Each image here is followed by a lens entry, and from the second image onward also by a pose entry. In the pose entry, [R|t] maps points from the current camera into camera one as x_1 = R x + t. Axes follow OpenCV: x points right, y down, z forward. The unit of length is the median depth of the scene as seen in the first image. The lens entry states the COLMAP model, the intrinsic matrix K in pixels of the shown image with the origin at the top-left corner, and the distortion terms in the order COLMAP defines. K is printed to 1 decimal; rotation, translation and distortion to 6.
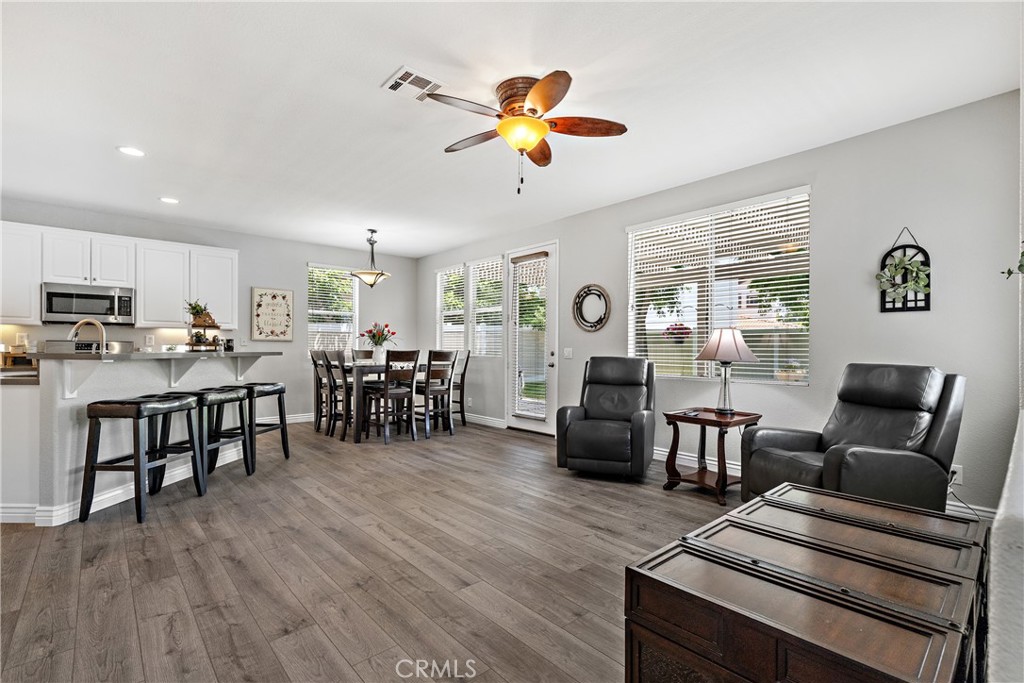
lens RADIAL K [[469.8, 0, 518.2], [0, 469.8, 346.7], [0, 0, 1]] dist [0.008845, -0.000653]
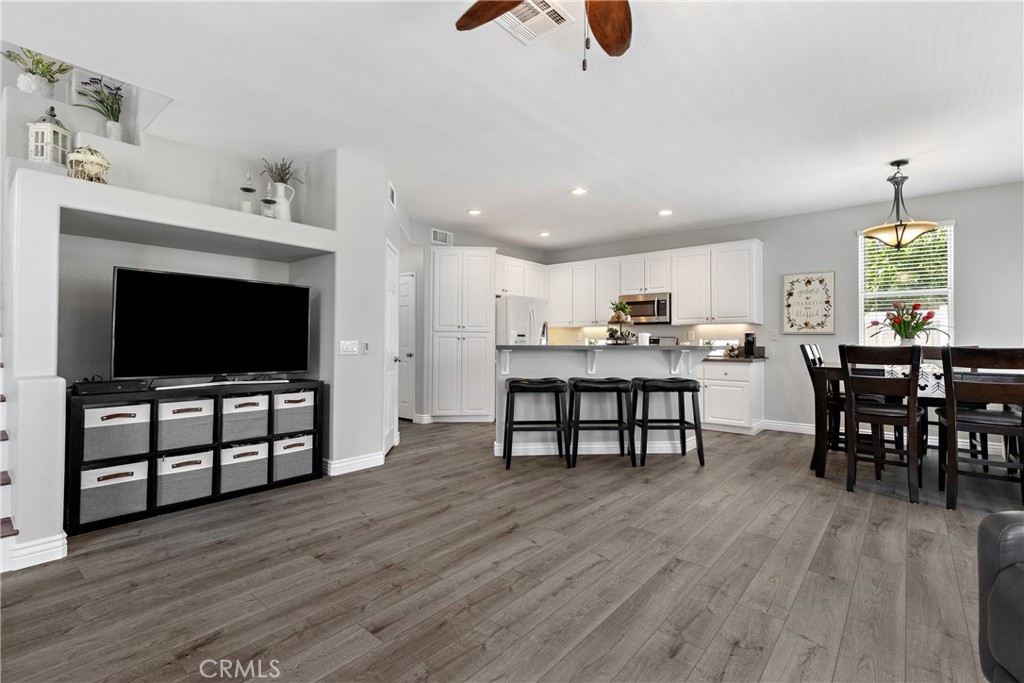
lens RADIAL K [[469.8, 0, 527.6], [0, 469.8, 333.0], [0, 0, 1]] dist [0.008845, -0.000653]
pose [[0.142250, -0.020788, -0.989613, 0.469615], [-0.000439, 0.999778, -0.021064, 0.006109], [0.989831, 0.003431, 0.142209, 0.724069]]
